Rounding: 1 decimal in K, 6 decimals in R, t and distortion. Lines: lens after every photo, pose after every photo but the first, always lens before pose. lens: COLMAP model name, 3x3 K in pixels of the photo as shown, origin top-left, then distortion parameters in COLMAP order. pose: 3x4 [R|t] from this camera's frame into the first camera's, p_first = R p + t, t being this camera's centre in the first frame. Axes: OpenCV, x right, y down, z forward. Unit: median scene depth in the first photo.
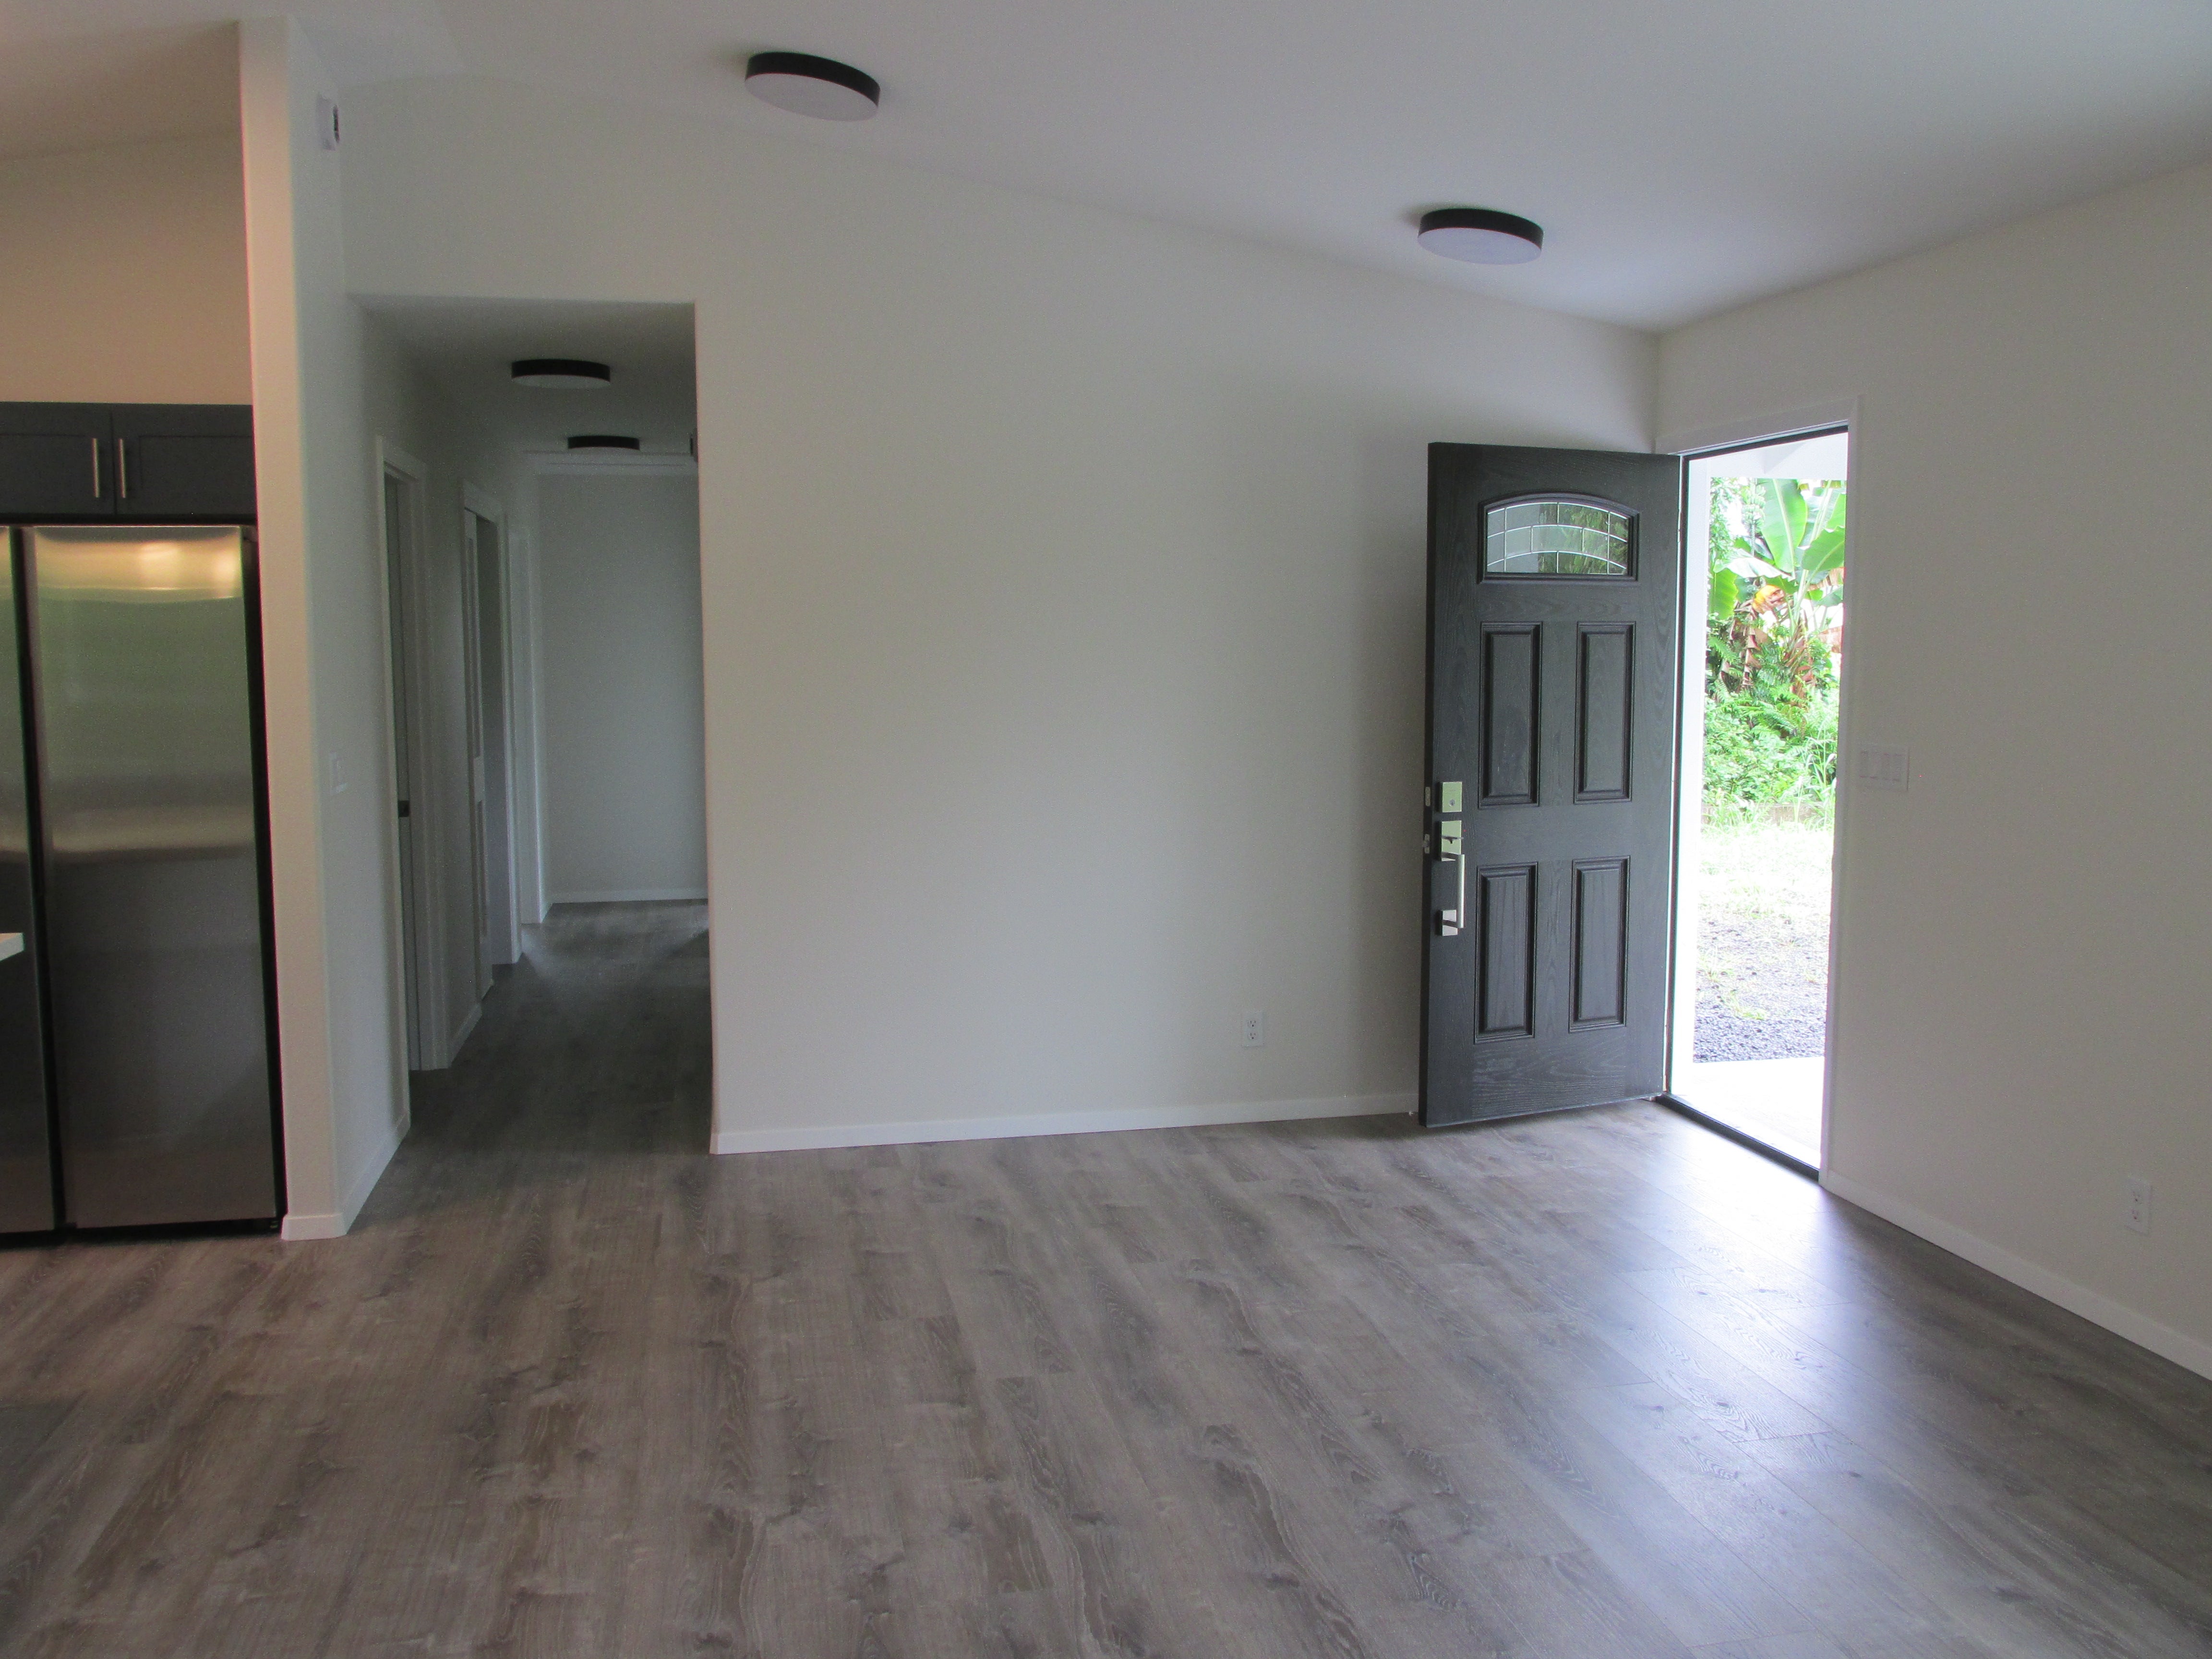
lens RADIAL K [[1826.2, 0, 1118.9], [0, 1826.2, 834.7], [0, 0, 1]] dist [-0.036252, 0.004867]
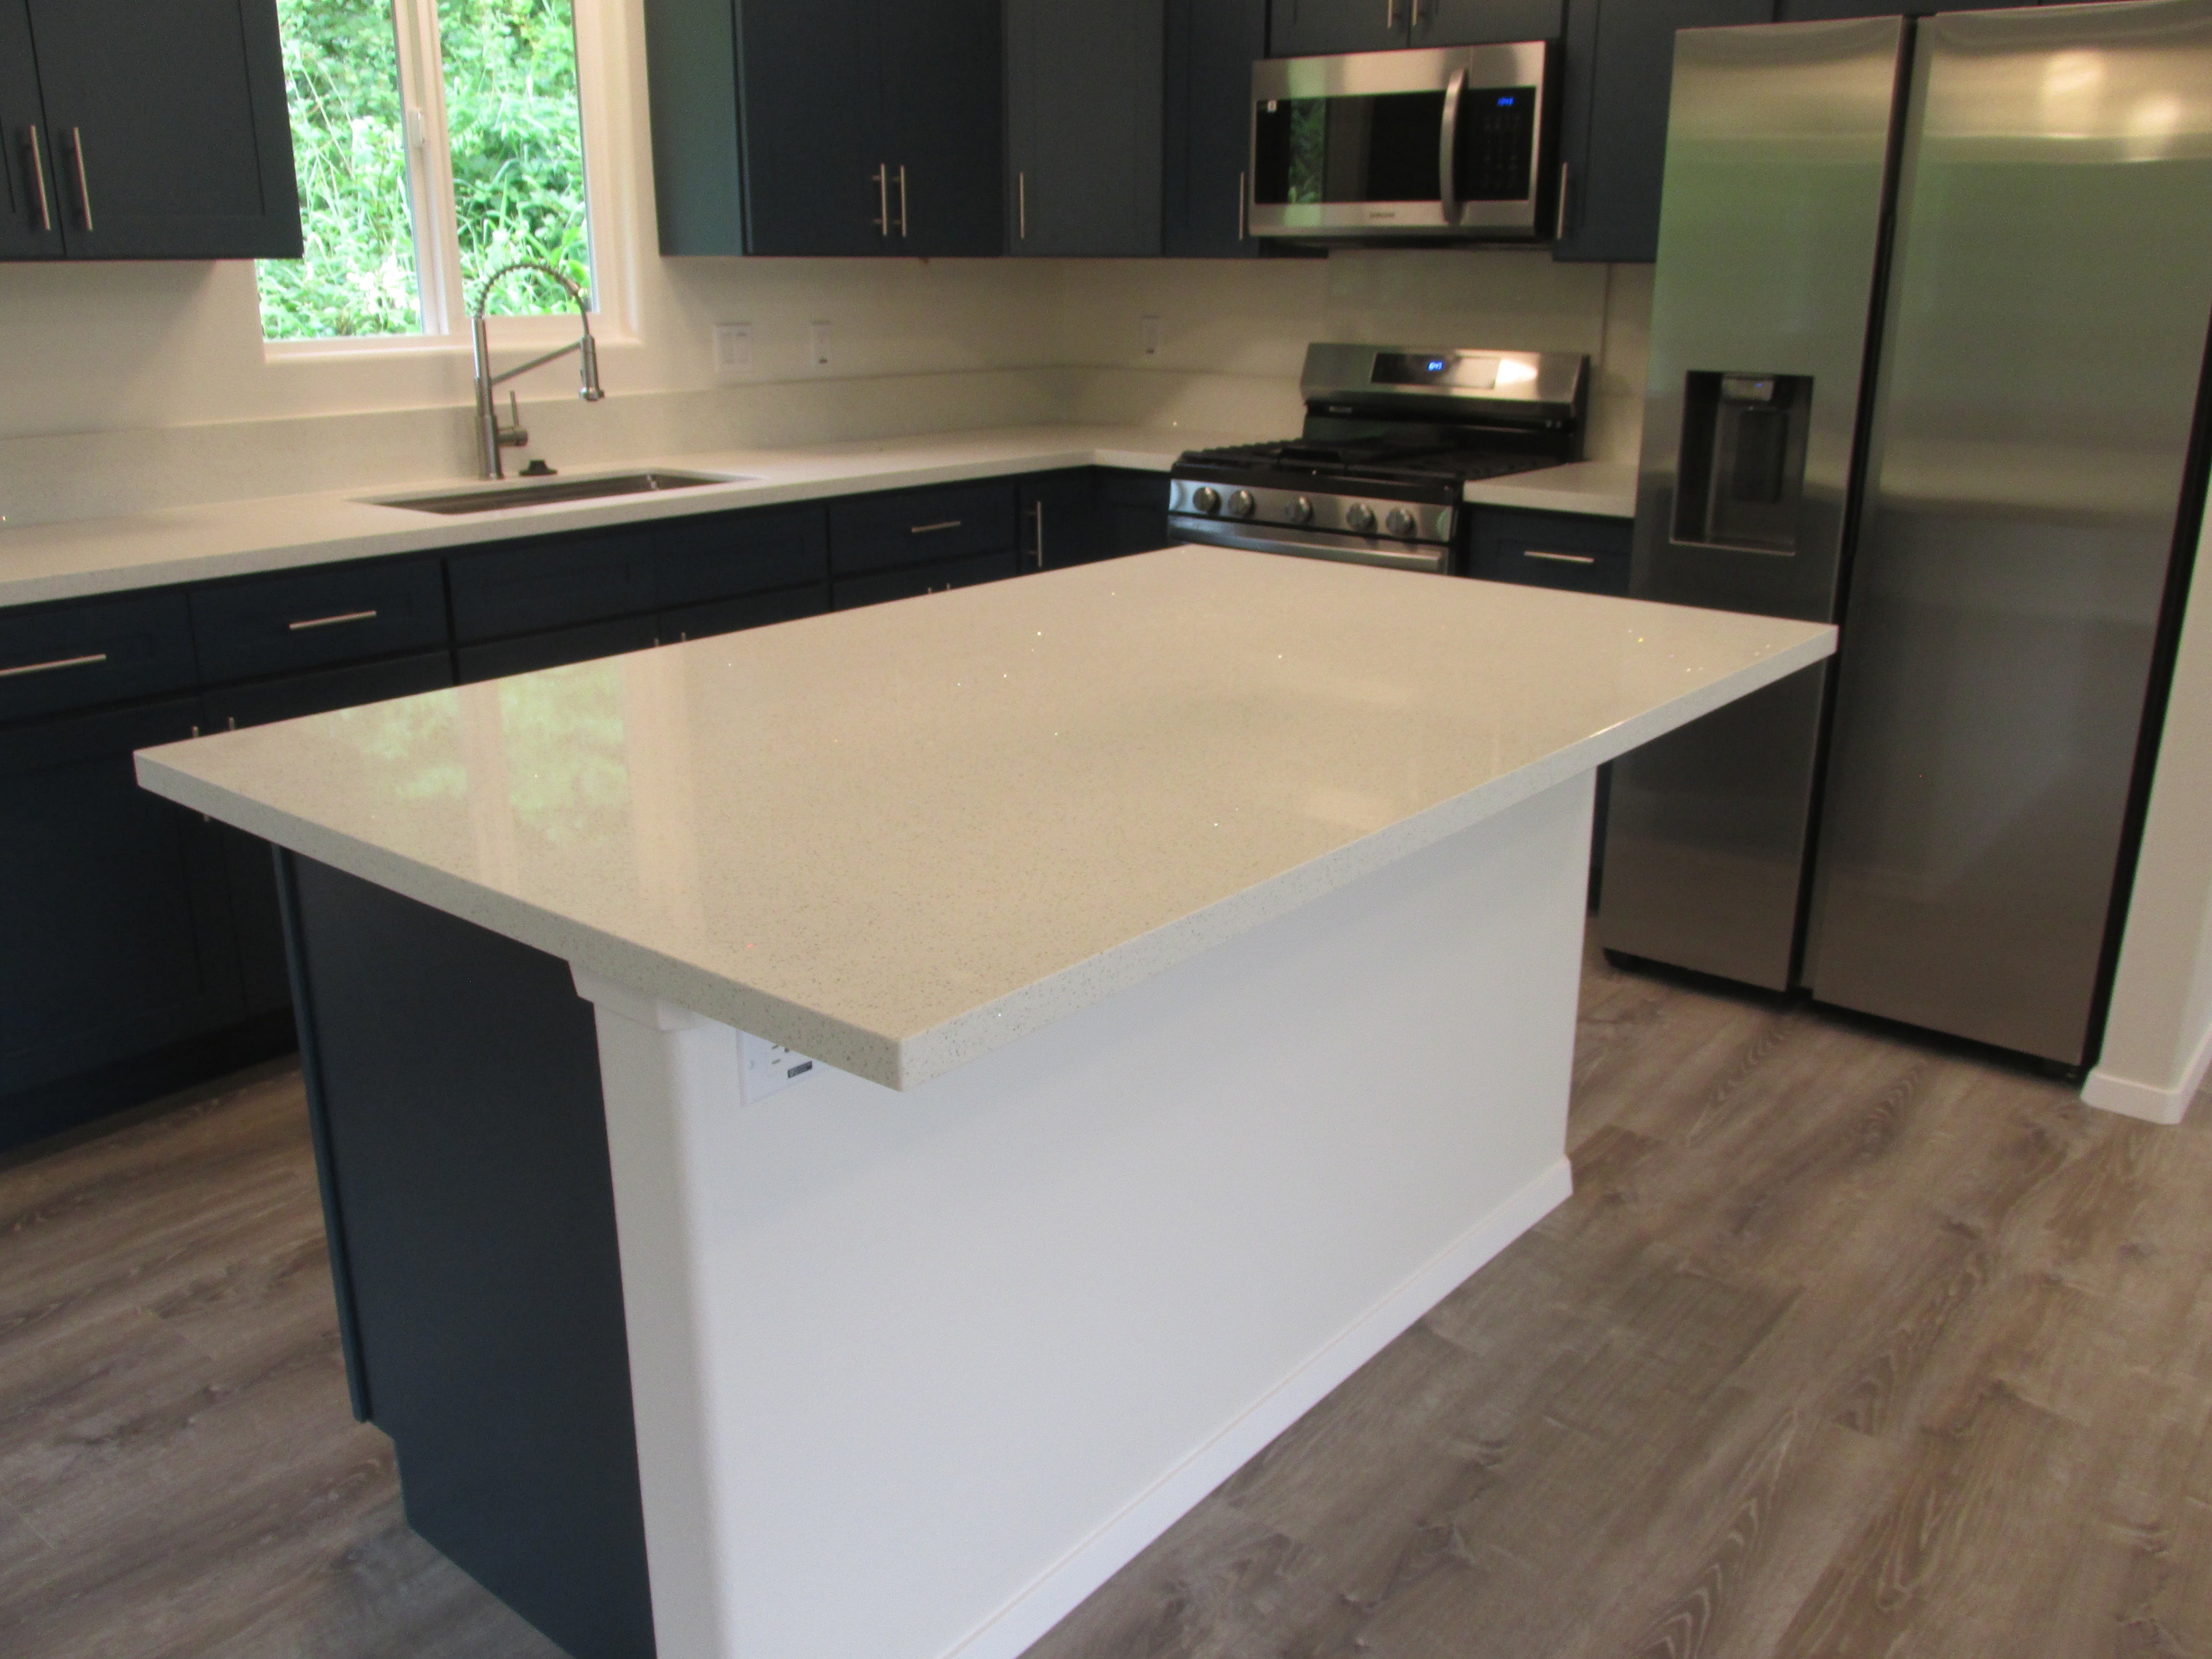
lens RADIAL K [[1826.2, 0, 1110.0], [0, 1826.2, 820.4], [0, 0, 1]] dist [-0.036252, 0.004867]
pose [[0.625405, 0.239057, -0.742779, -0.237248], [-0.091211, 0.967785, 0.234675, -0.007802], [0.774951, -0.079018, 0.627062, 0.330418]]
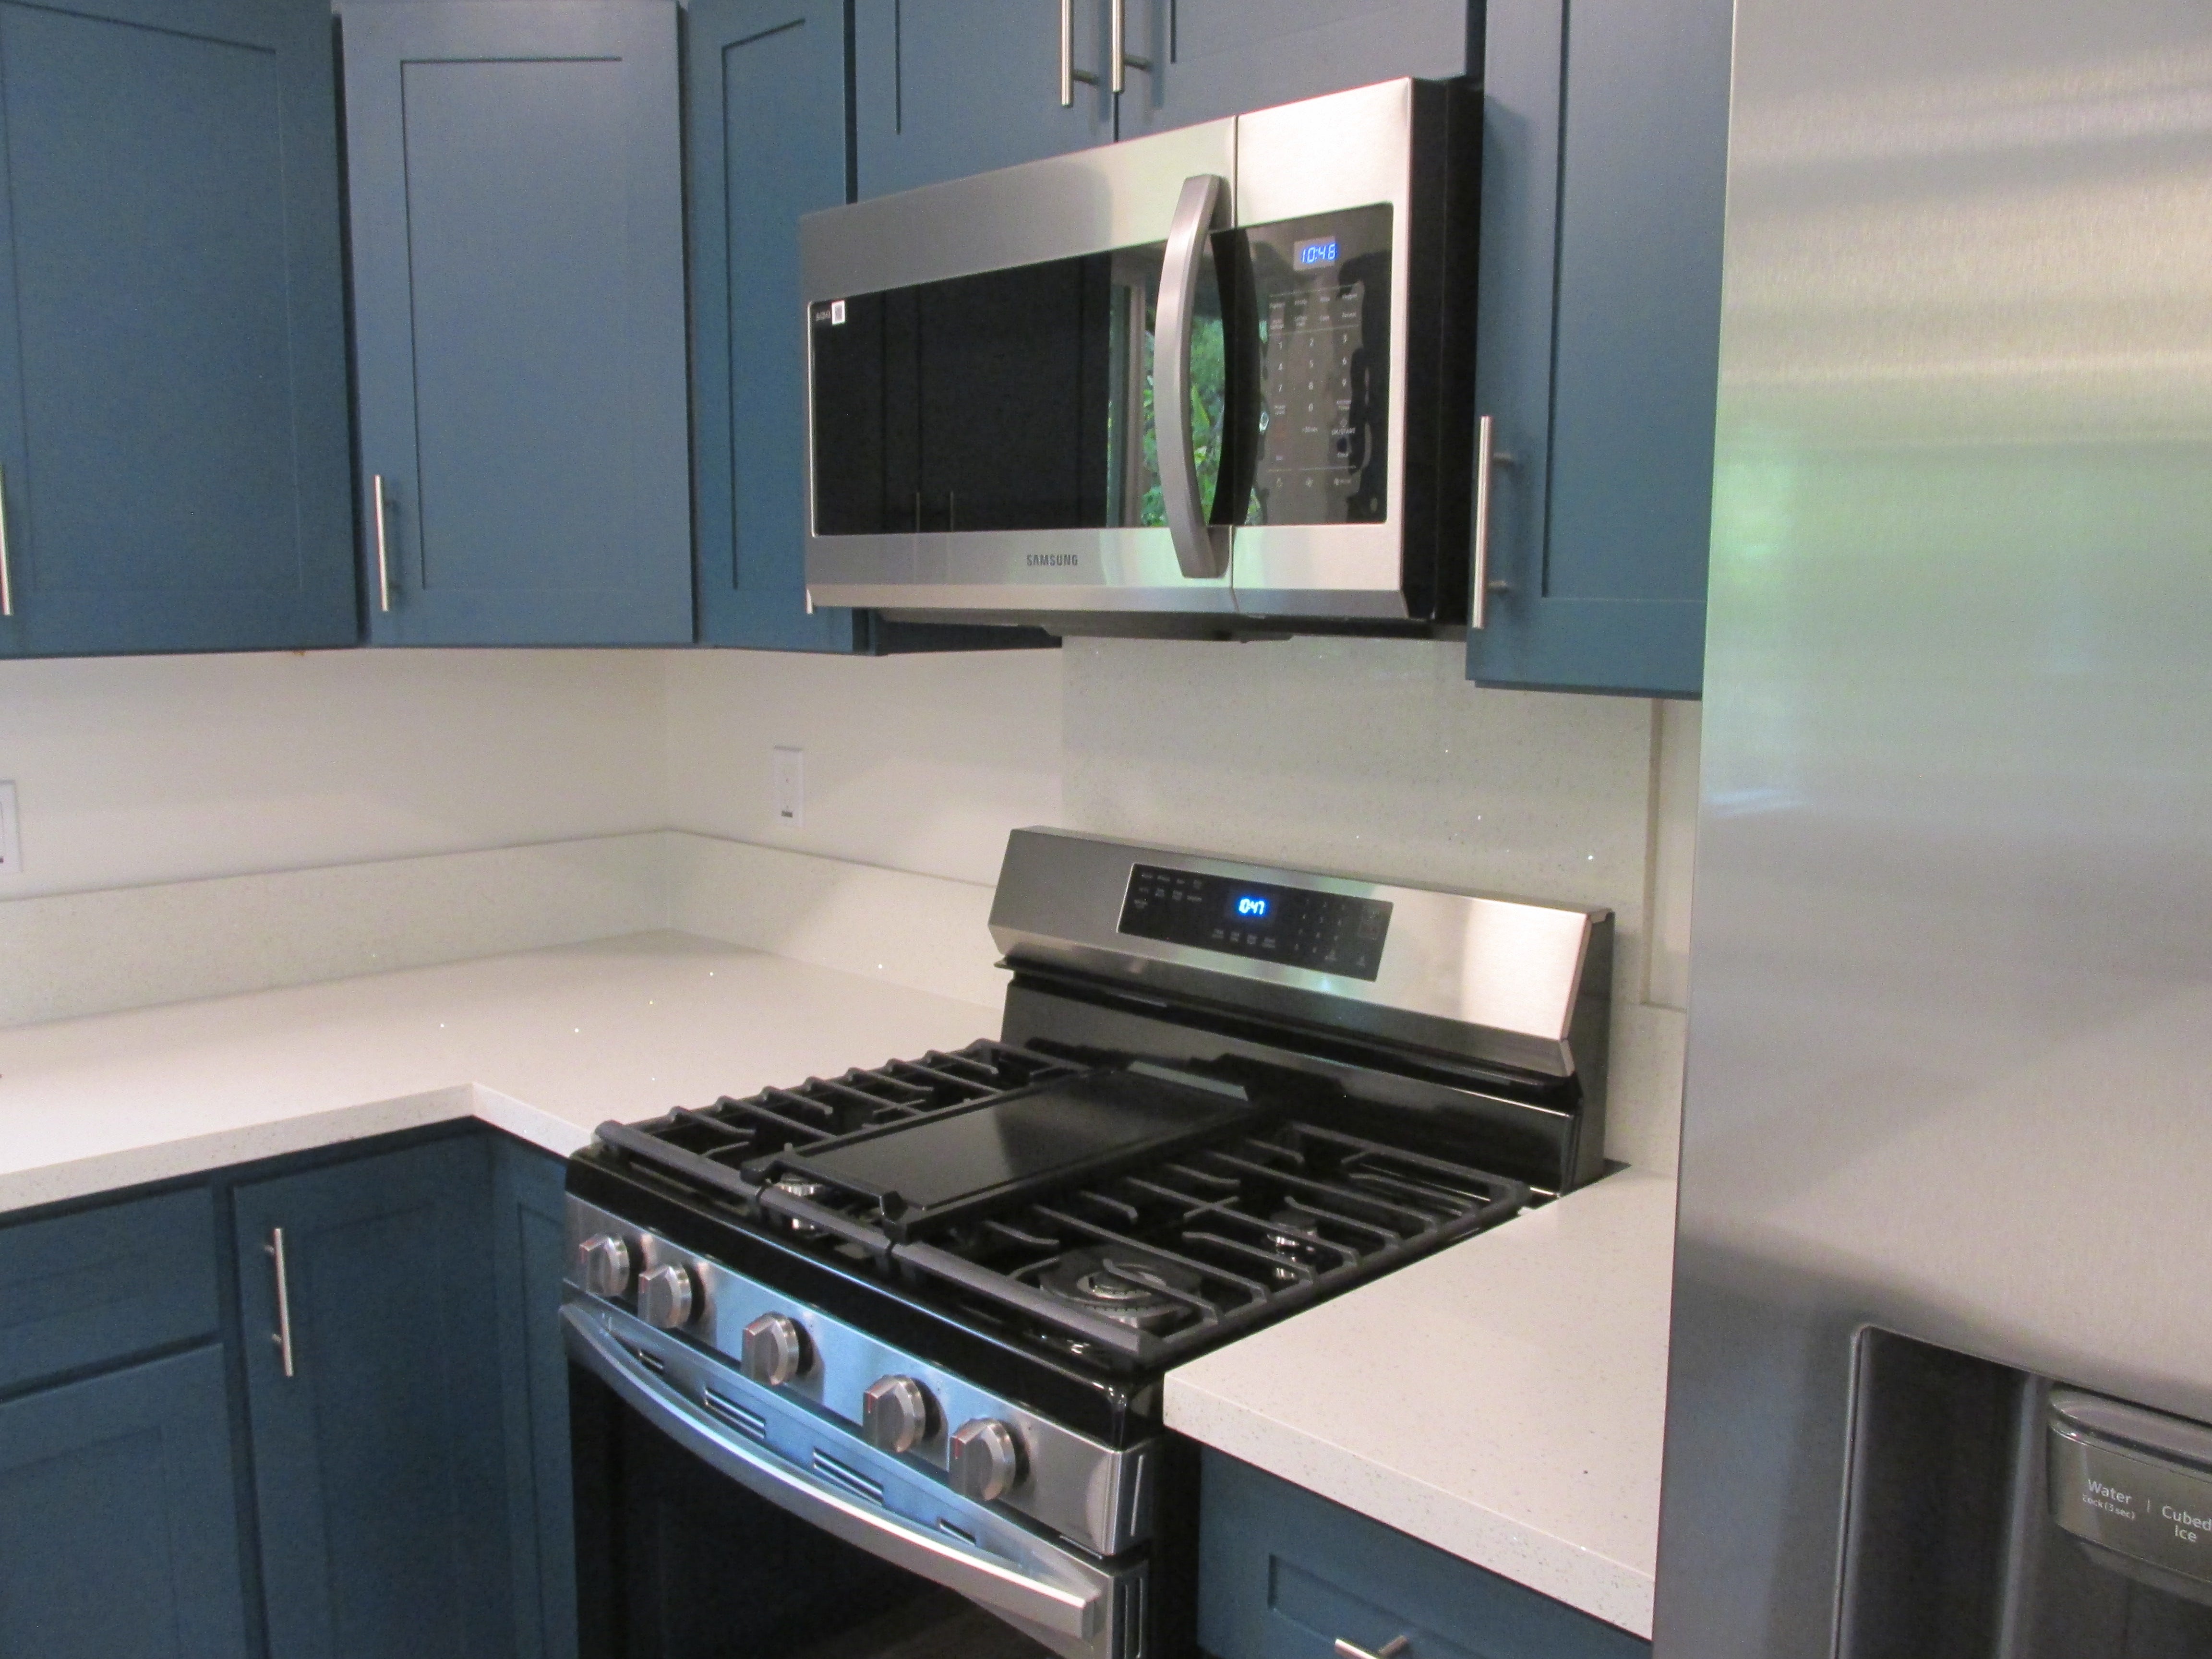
lens RADIAL K [[1826.2, 0, 1122.5], [0, 1826.2, 824.3], [0, 0, 1]] dist [-0.036252, 0.004867]
pose [[0.538218, 0.119371, -0.834309, -0.638805], [-0.090376, 0.992385, 0.083686, -0.090223], [0.837946, 0.030360, 0.544908, 0.922467]]
